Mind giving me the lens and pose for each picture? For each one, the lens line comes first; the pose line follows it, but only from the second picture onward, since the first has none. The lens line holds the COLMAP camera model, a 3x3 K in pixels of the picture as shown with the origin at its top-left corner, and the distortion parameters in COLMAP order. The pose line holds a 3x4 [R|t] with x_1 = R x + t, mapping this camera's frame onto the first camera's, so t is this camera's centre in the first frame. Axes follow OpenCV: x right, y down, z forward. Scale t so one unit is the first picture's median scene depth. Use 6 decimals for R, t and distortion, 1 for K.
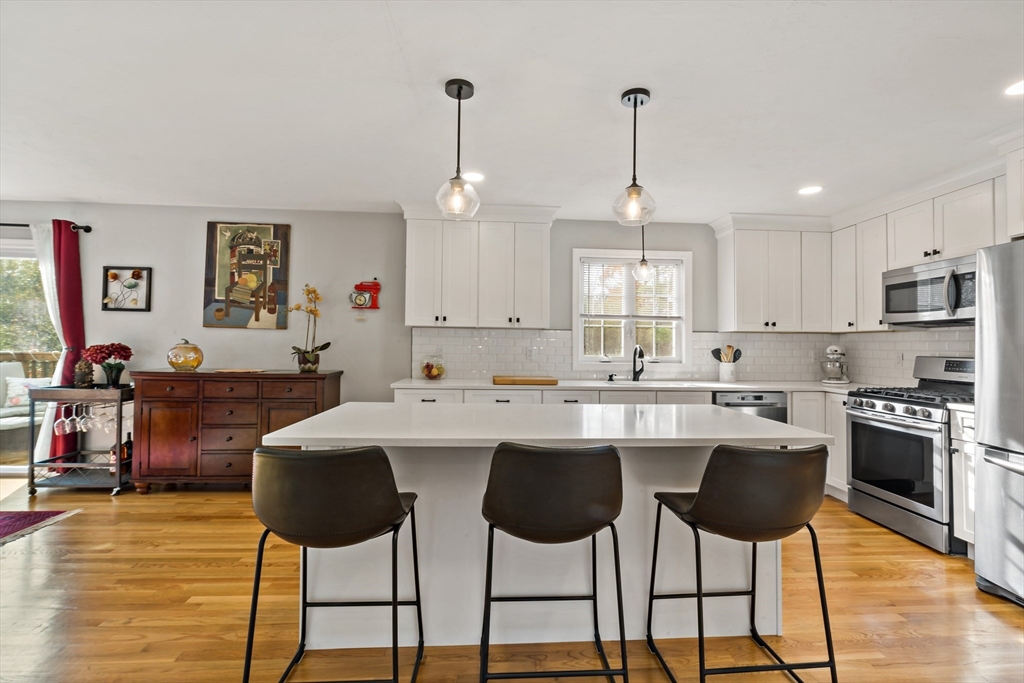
lens RADIAL K [[456.2, 0, 522.7], [0, 456.2, 325.5], [0, 0, 1]] dist [-0.025979, 0.000130]
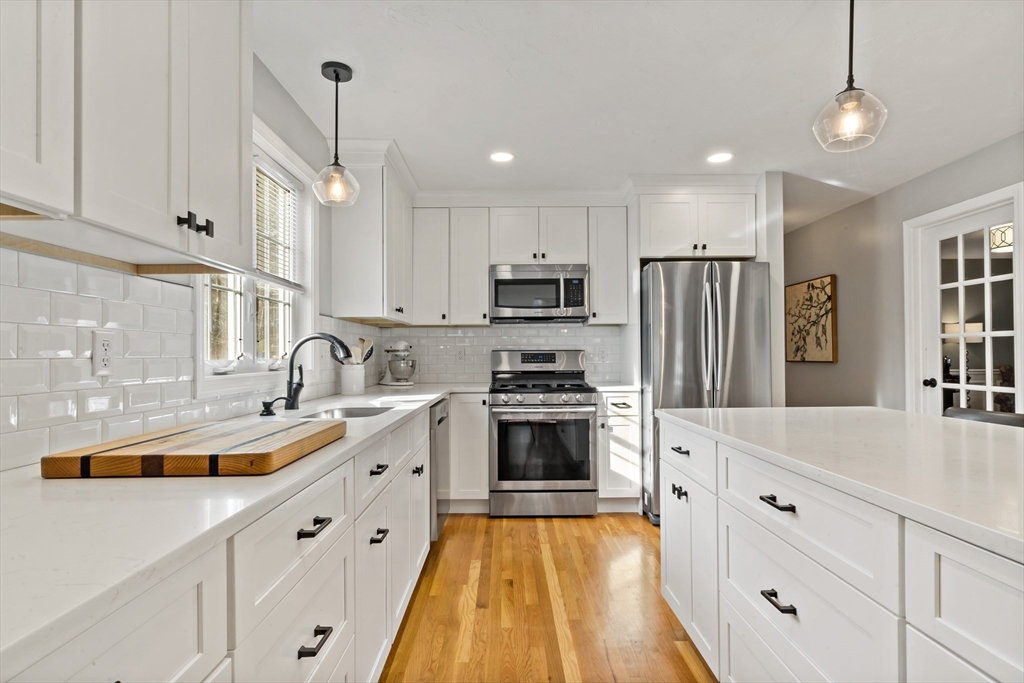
lens RADIAL K [[534.1, 0, 506.9], [0, 534.1, 348.2], [0, 0, 1]] dist [-0.002421, -0.000492]
pose [[0.054336, -0.001953, 0.998521, -0.306073], [-0.036524, 0.999325, 0.003942, 0.047941], [-0.997855, -0.036684, 0.054228, 0.759204]]
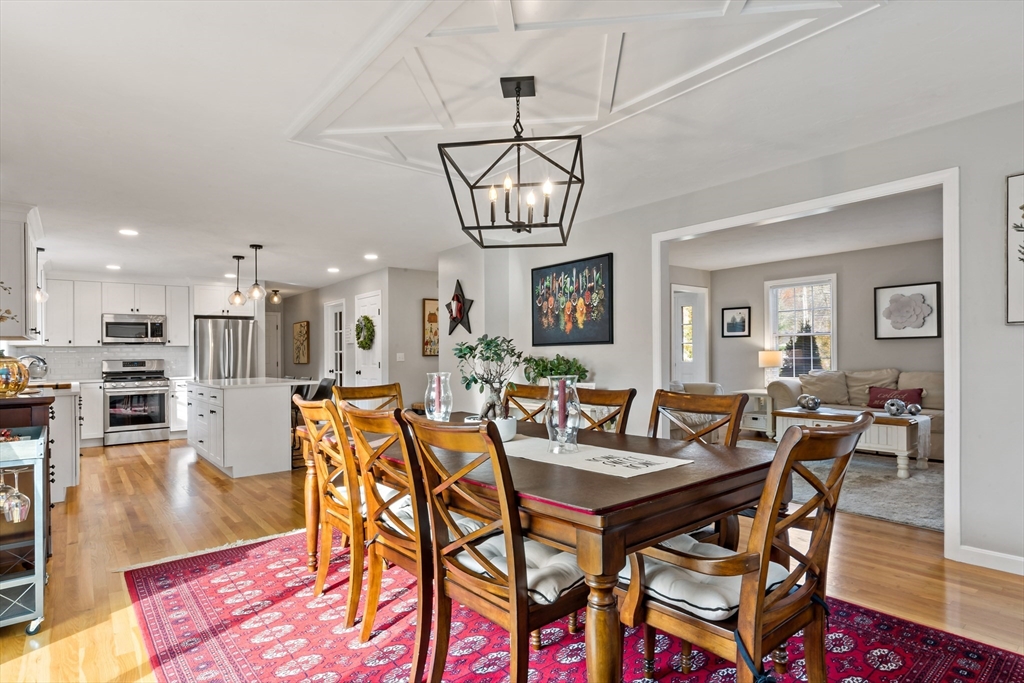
lens RADIAL K [[536.9, 0, 519.2], [0, 536.9, 347.5], [0, 0, 1]] dist [-0.004631, -0.000559]
pose [[-0.593615, 0.005197, 0.804732, -1.641868], [-0.026604, 0.999306, -0.026078, 0.023246], [-0.804309, -0.036889, -0.593065, 0.784381]]
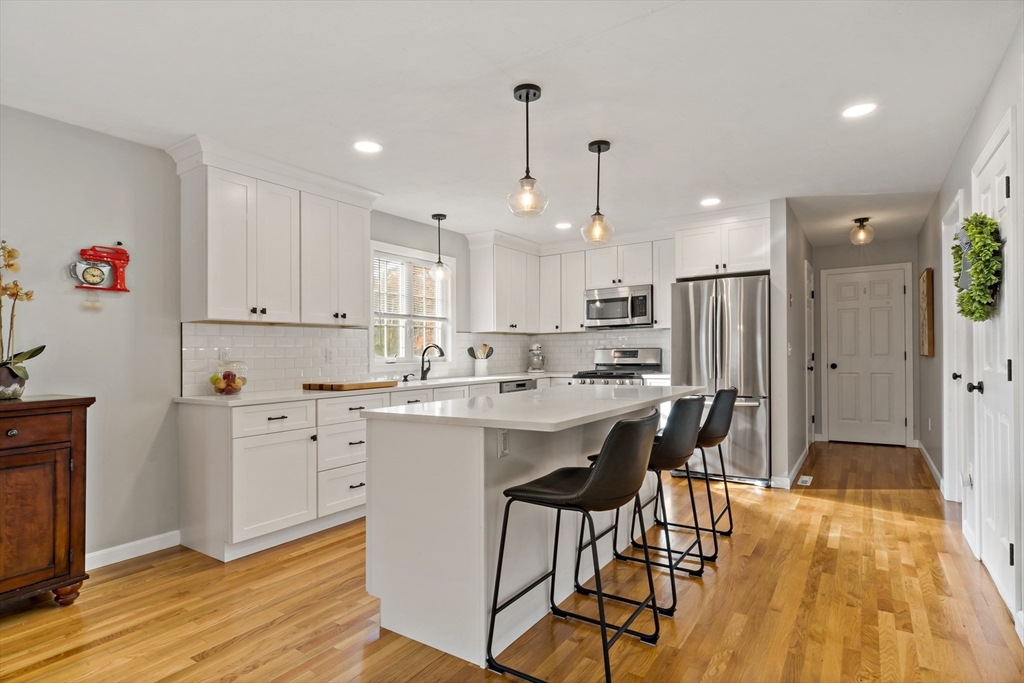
lens RADIAL K [[534.1, 0, 506.9], [0, 534.1, 348.2], [0, 0, 1]] dist [-0.002421, -0.000492]
pose [[0.610122, -0.016068, 0.792144, -0.592627], [-0.009506, 0.999574, 0.027597, 0.016424], [-0.792250, -0.024368, 0.609709, 0.129522]]
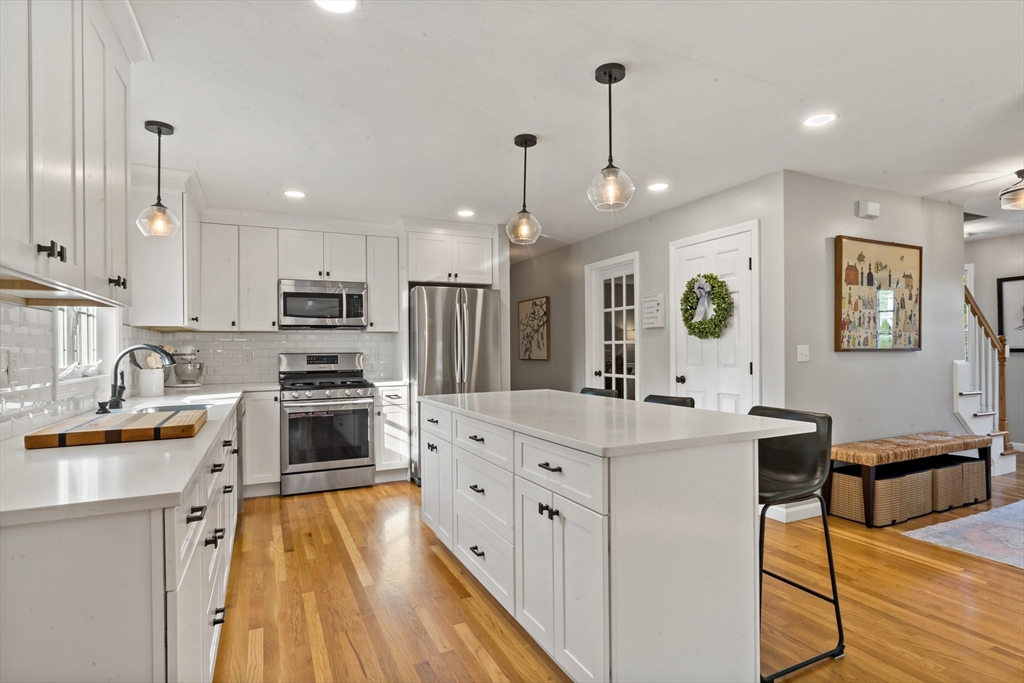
lens RADIAL K [[536.9, 0, 519.2], [0, 536.9, 347.5], [0, 0, 1]] dist [-0.004631, -0.000559]
pose [[-0.380741, -0.008036, 0.924647, -0.569012], [-0.035831, 0.999339, -0.006069, 0.032471], [-0.923987, -0.035441, -0.380777, 0.806461]]
